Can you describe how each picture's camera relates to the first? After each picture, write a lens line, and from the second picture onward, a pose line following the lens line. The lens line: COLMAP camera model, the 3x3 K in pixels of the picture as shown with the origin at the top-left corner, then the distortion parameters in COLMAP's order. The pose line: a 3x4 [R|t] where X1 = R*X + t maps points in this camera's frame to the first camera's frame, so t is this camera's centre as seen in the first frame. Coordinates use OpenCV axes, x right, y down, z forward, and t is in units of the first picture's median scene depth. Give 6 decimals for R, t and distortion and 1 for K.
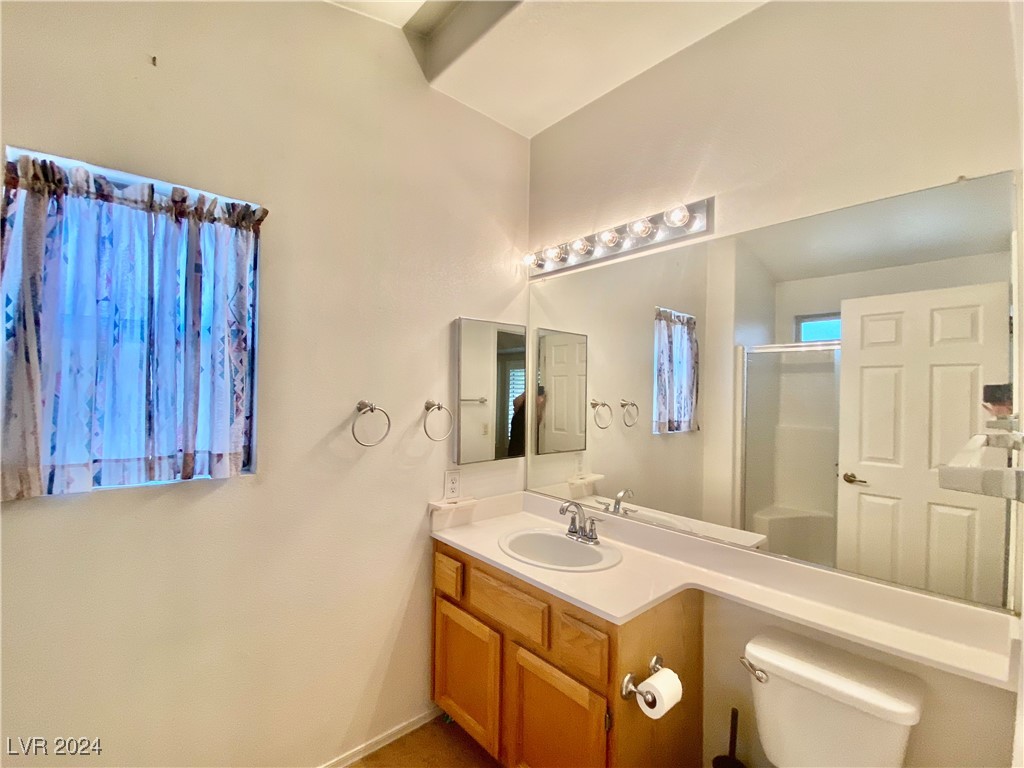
lens RADIAL K [[459.4, 0, 512.0], [0, 459.4, 384.0], [0, 0, 1]] dist [0.000066, -0.000174]
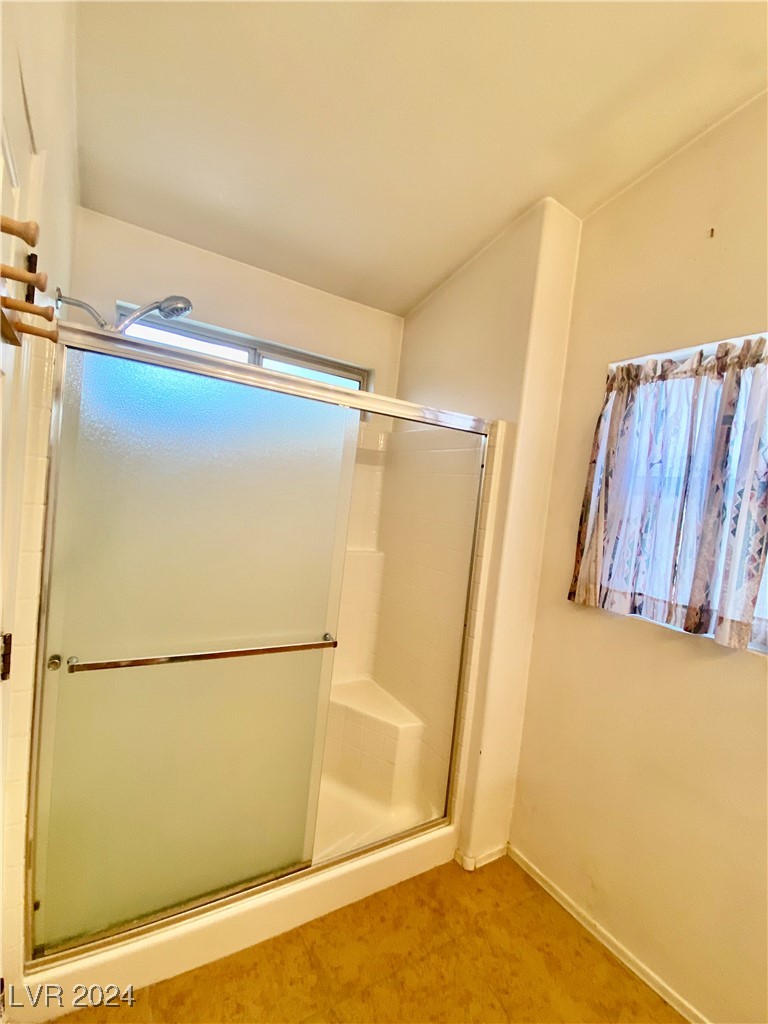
lens RADIAL K [[459.4, 0, 384.0], [0, 459.4, 512.0], [0, 0, 1]] dist [0.000066, -0.000174]
pose [[-0.169256, 0.012903, -0.985488, 0.412601], [-0.093026, 0.995241, 0.029008, -0.022837], [0.981172, 0.096585, -0.167250, 0.506037]]
